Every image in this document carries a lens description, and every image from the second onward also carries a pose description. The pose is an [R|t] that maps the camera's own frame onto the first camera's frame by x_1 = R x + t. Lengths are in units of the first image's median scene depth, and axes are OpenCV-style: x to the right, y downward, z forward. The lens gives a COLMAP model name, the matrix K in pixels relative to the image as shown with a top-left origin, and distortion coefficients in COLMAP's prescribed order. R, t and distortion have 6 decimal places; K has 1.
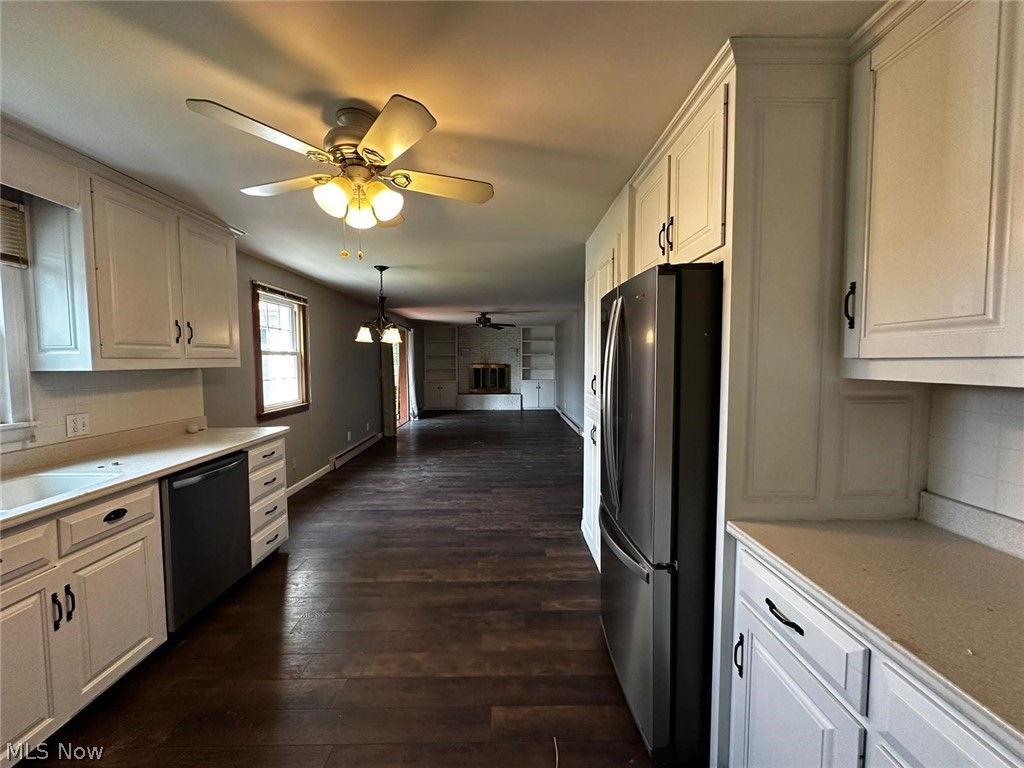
lens RADIAL K [[410.1, 0, 513.4], [0, 410.1, 382.9], [0, 0, 1]] dist [-0.001010, -0.000109]
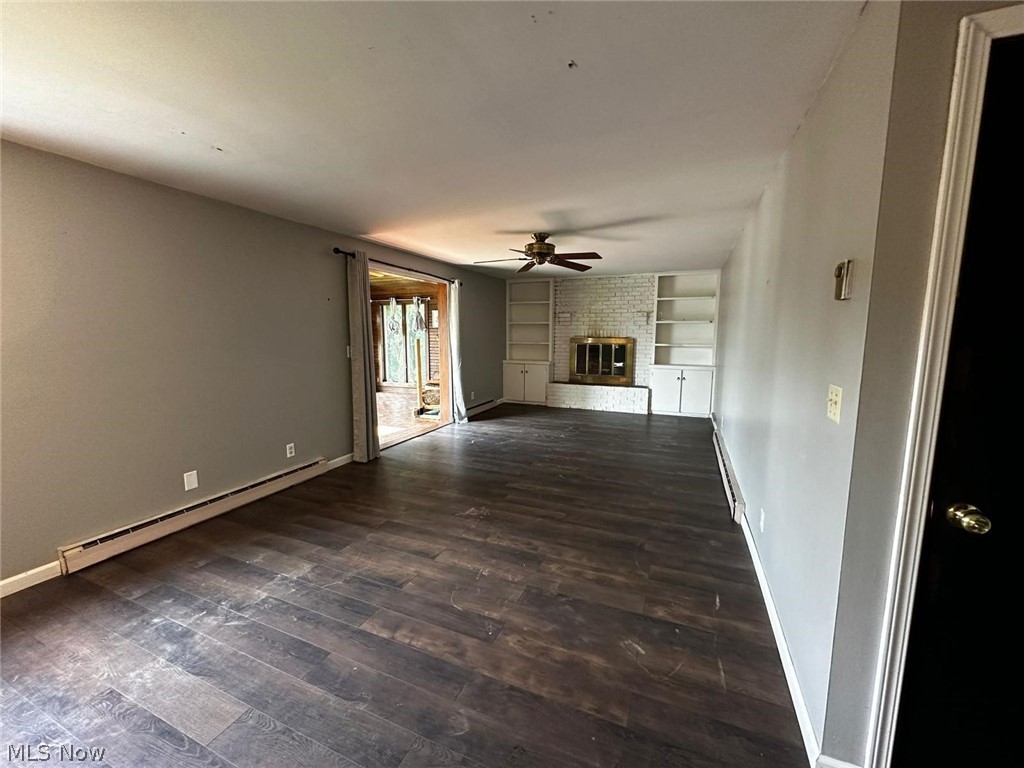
lens RADIAL K [[410.1, 0, 511.2], [0, 410.1, 381.0], [0, 0, 1]] dist [-0.001010, -0.000109]
pose [[0.912660, 0.052051, -0.405392, 0.075537], [-0.027557, 0.997437, 0.066030, -0.016839], [0.407790, -0.049092, 0.911755, 0.367046]]
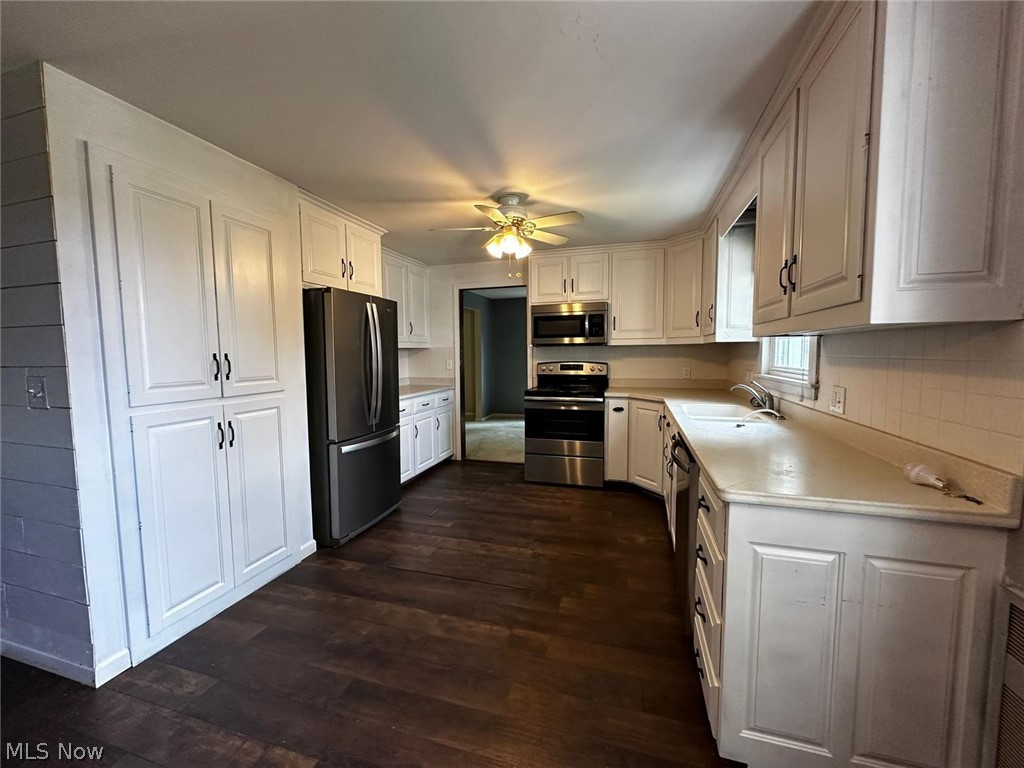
lens RADIAL K [[410.1, 0, 509.8], [0, 410.1, 383.5], [0, 0, 1]] dist [-0.001010, -0.000109]
pose [[-0.951319, -0.013049, 0.307930, -0.606062], [0.028324, 0.991174, 0.129509, -0.052973], [-0.306902, 0.131926, -0.942553, 1.792293]]
